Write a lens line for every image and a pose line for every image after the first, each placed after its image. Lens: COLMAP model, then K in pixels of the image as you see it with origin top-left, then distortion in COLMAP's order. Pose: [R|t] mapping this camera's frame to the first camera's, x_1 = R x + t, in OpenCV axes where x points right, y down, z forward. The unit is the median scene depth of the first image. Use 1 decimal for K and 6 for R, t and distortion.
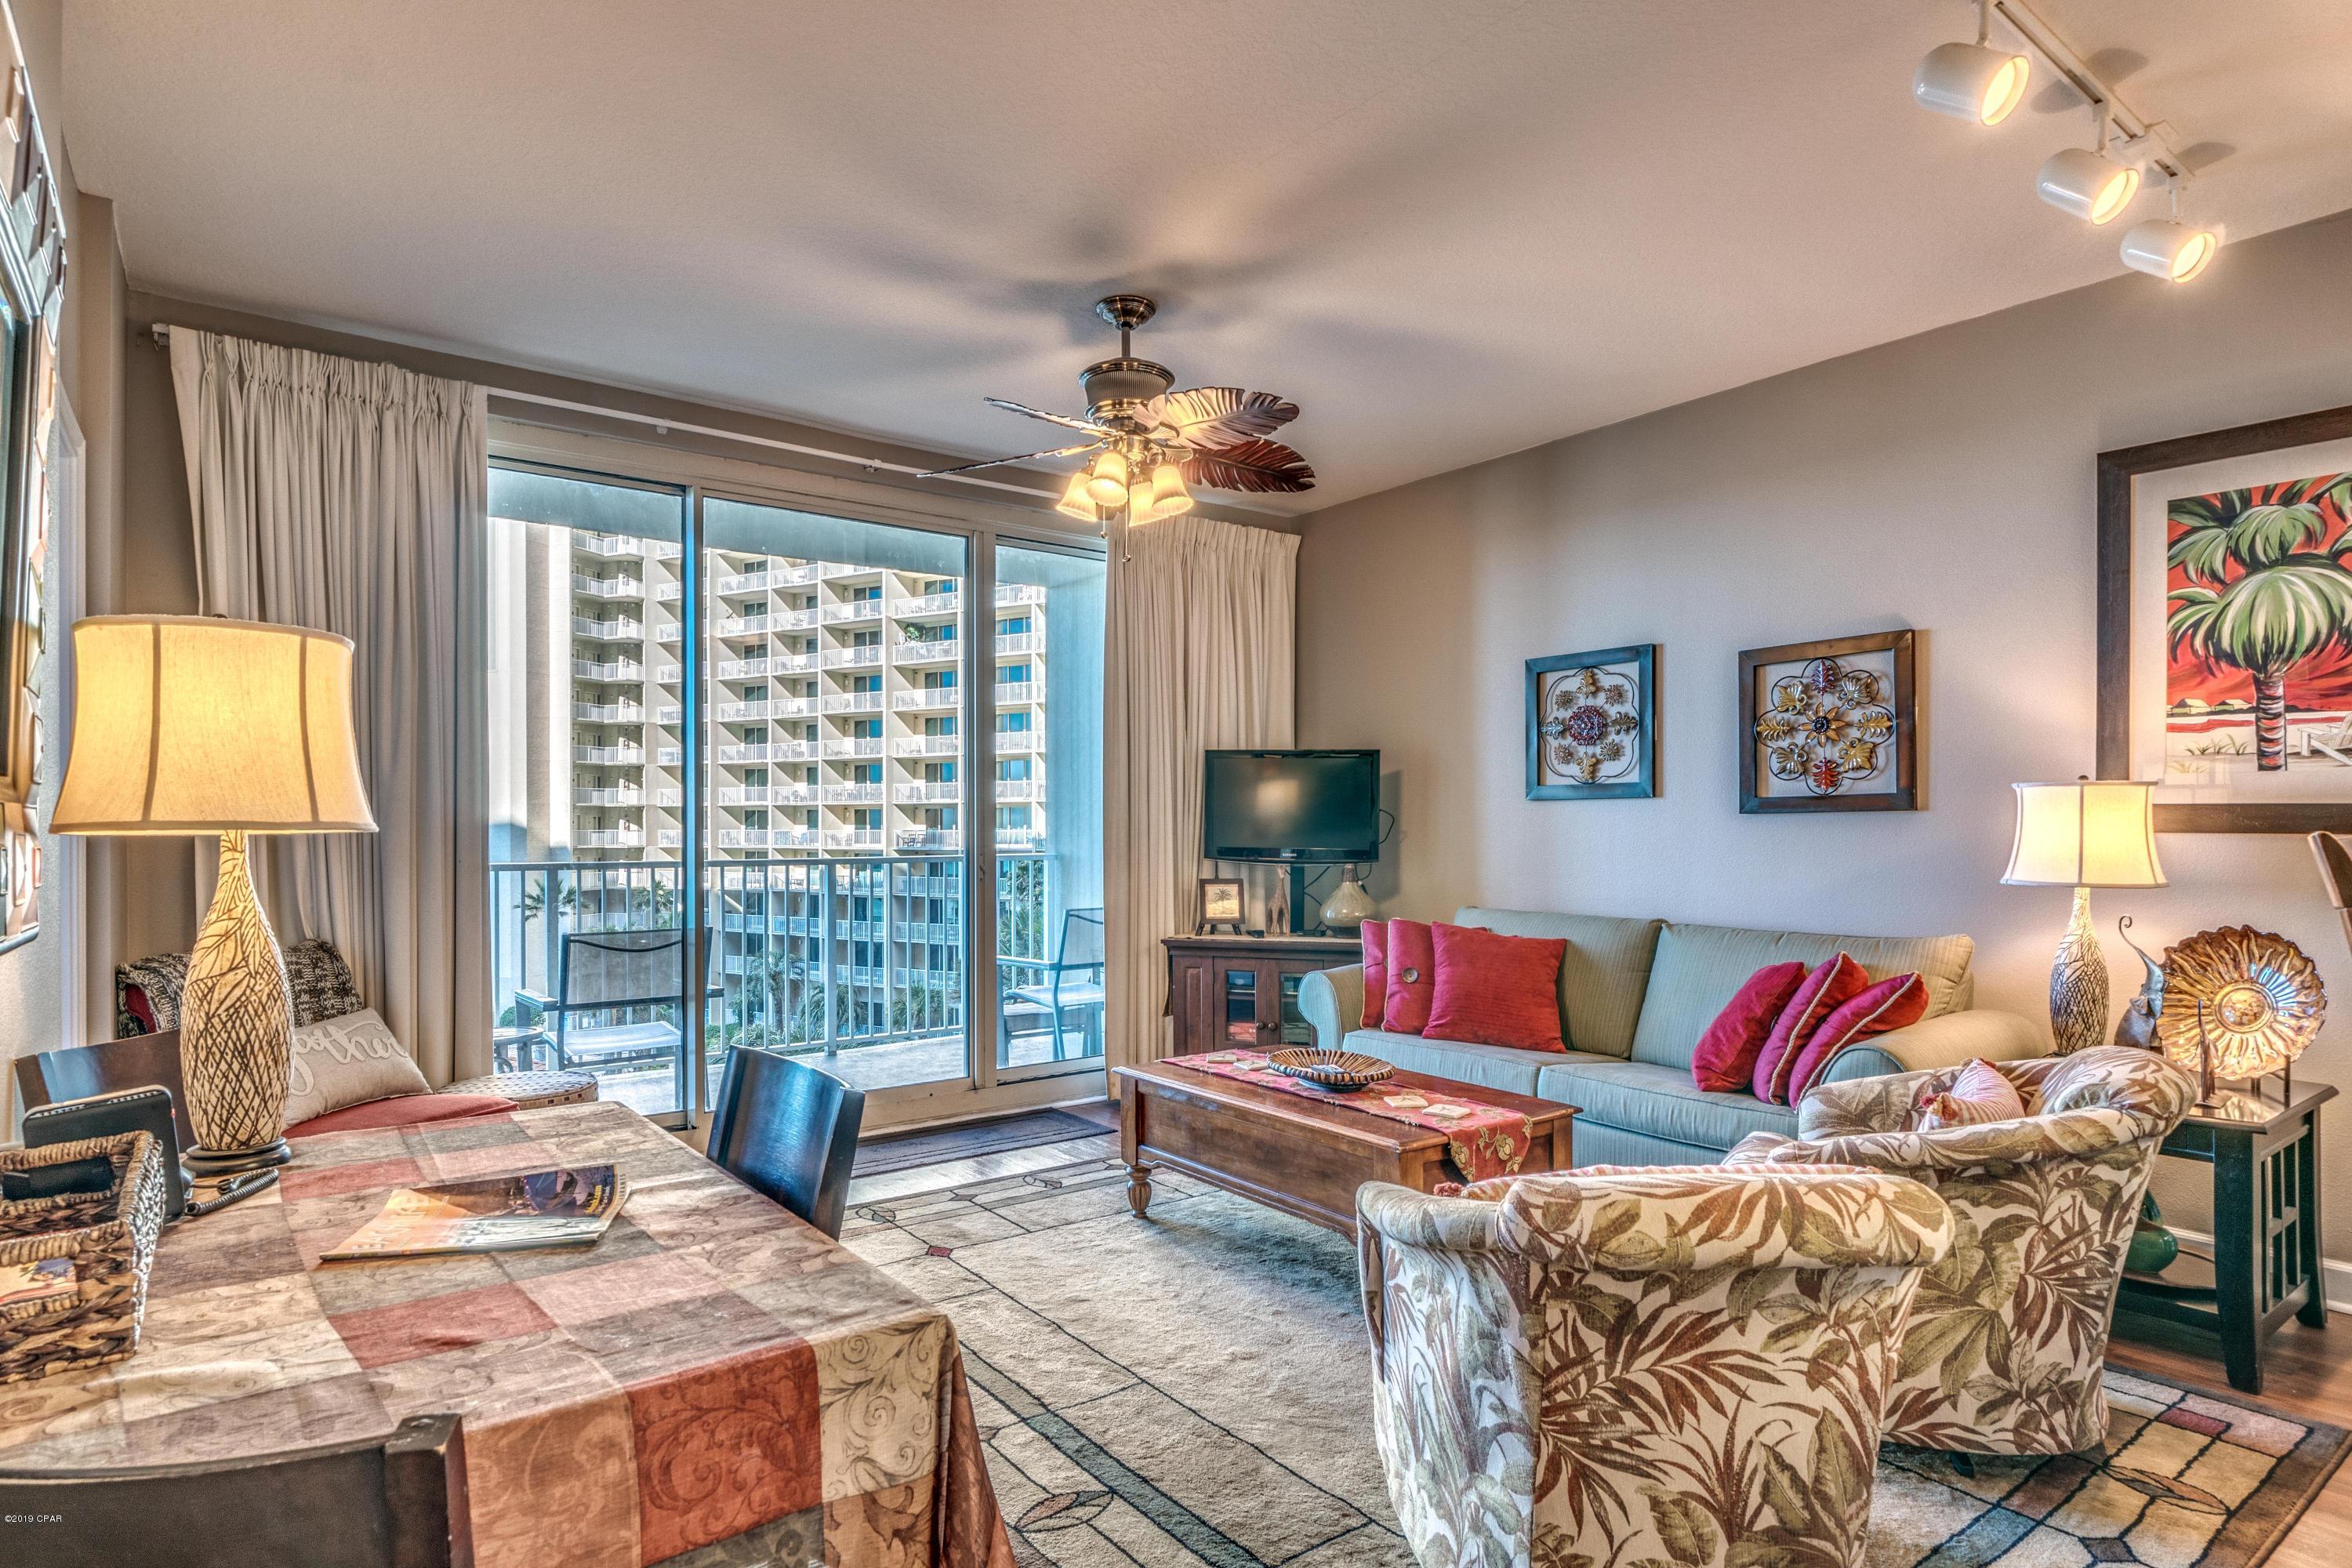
lens RADIAL K [[1263.7, 0, 1167.6], [0, 1263.7, 844.2], [0, 0, 1]] dist [-0.004159, 0.000352]
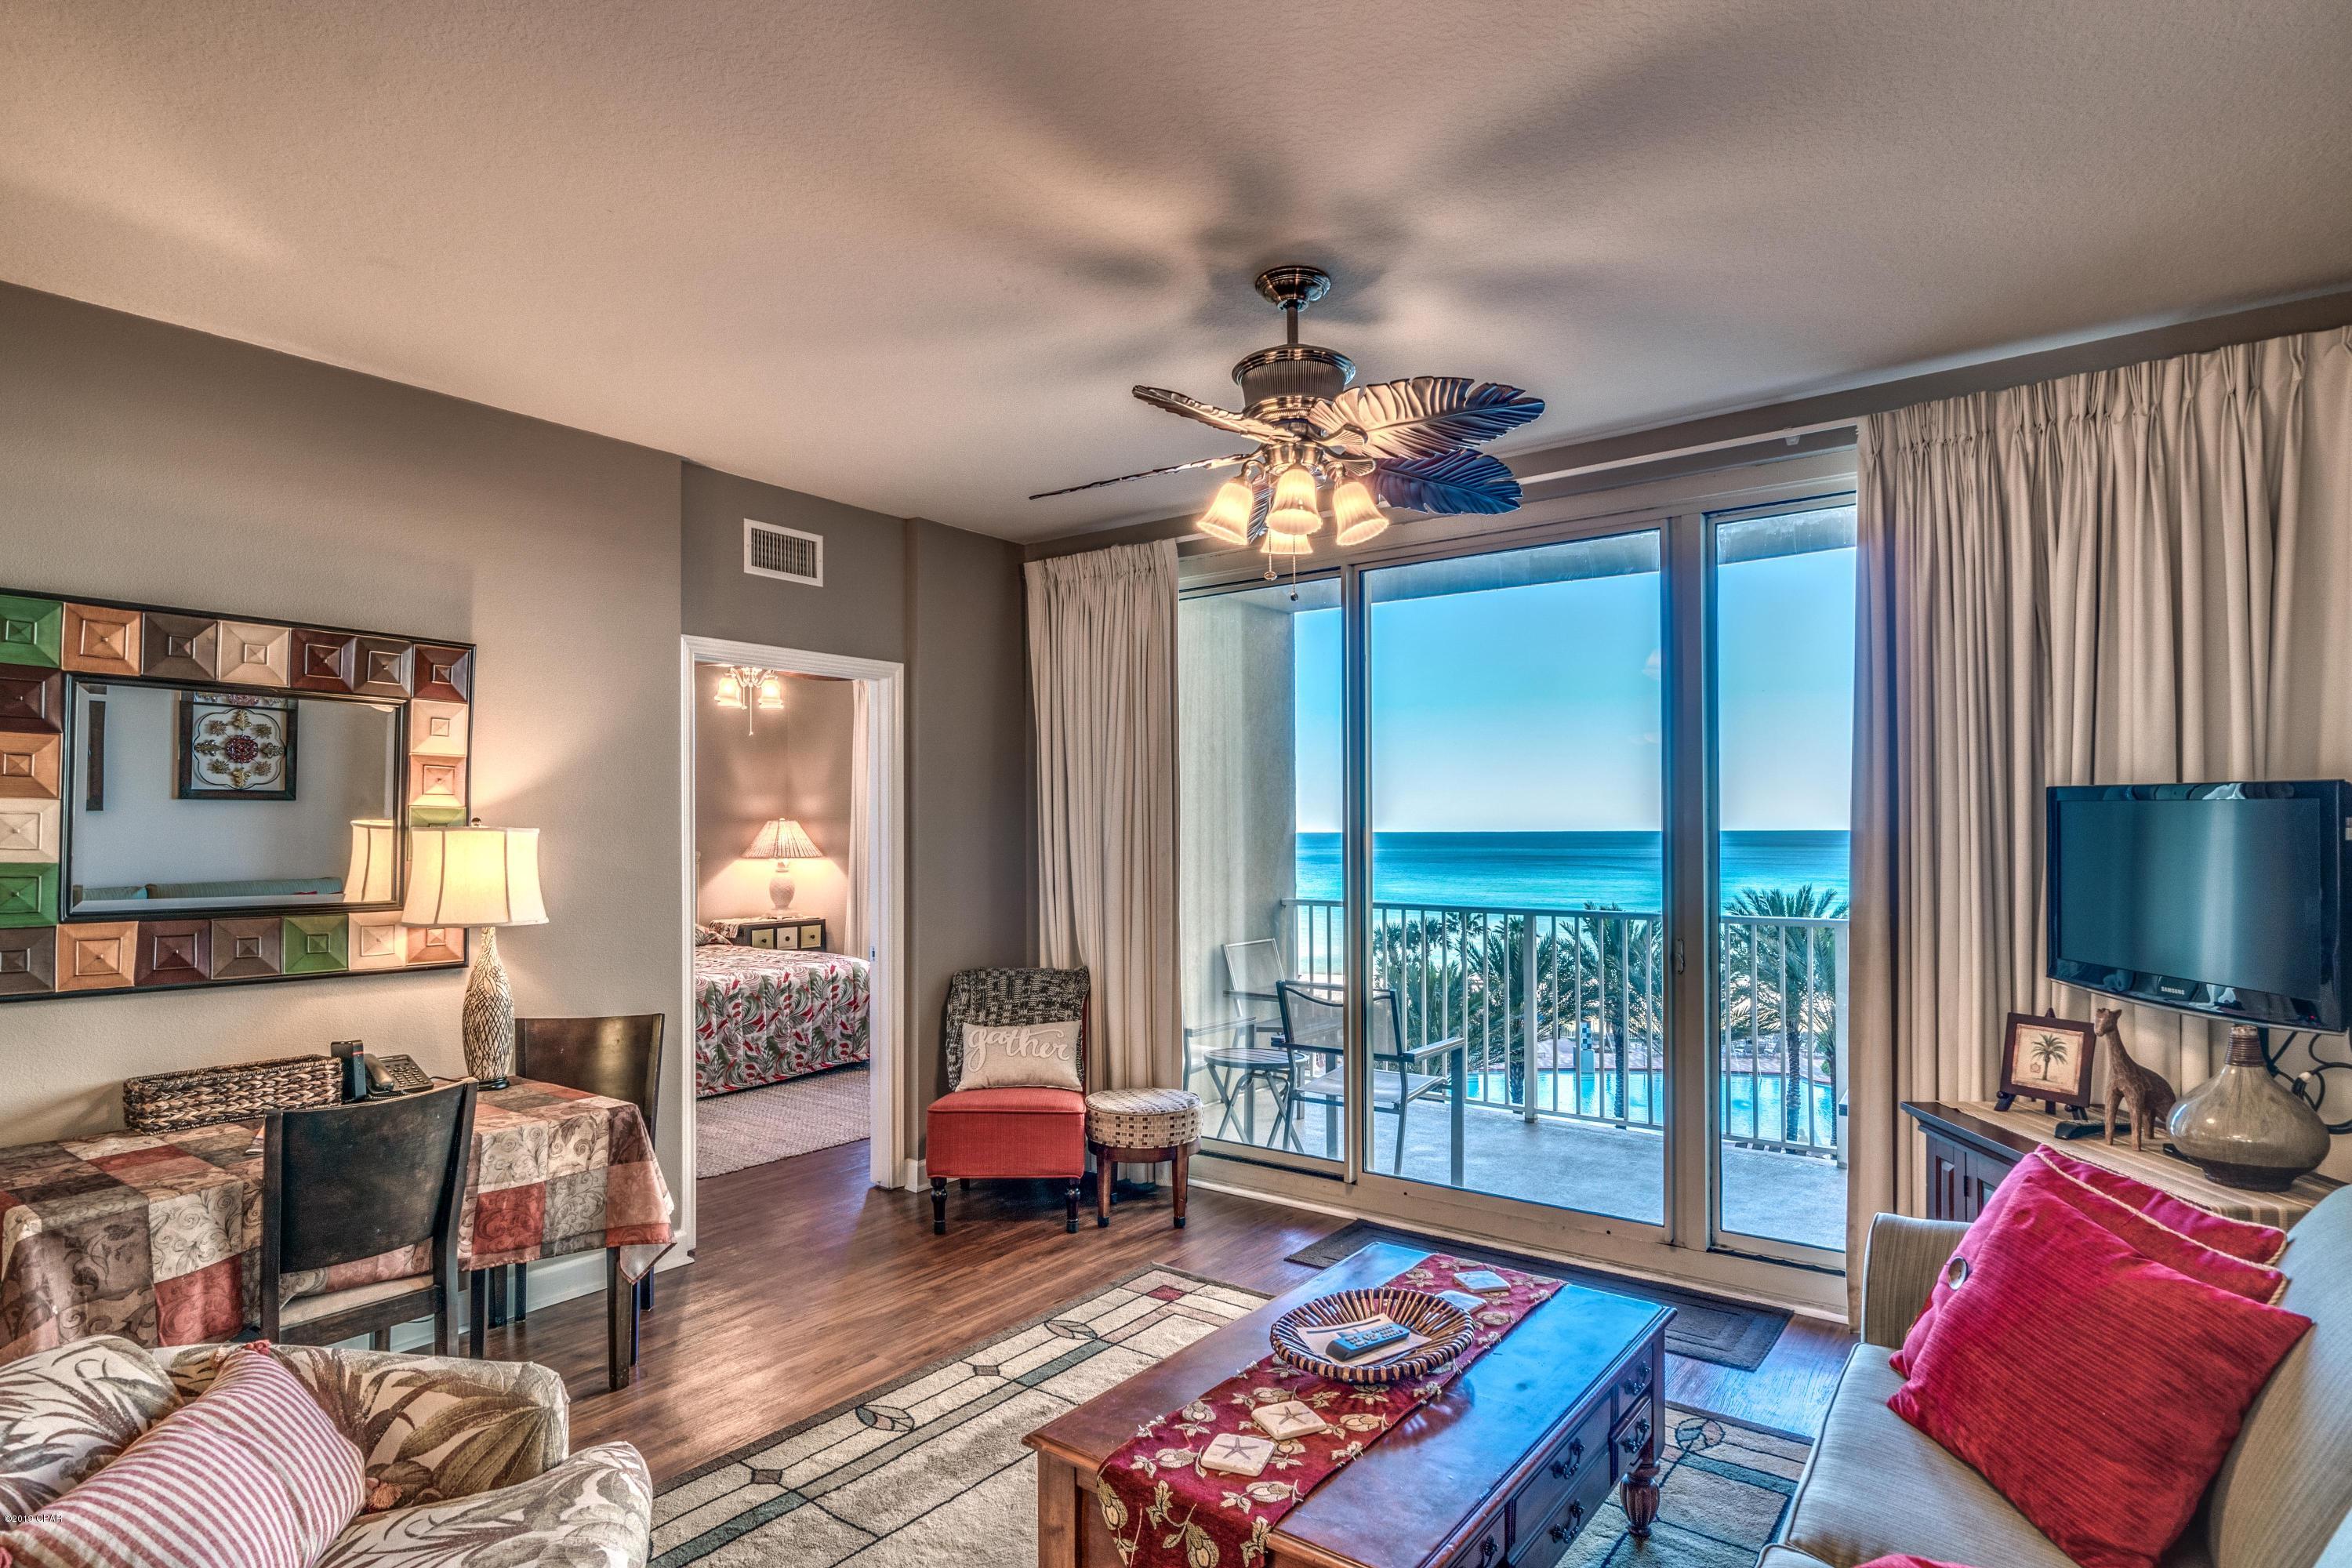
lens RADIAL K [[1238.4, 0, 1166.8], [0, 1238.4, 816.1], [0, 0, 1]] dist [-0.003110, -0.000418]
pose [[0.272165, -0.006298, -0.962230, 0.778770], [-0.008101, 0.999928, -0.008836, -0.091777], [0.962216, 0.010200, 0.272095, 0.805359]]
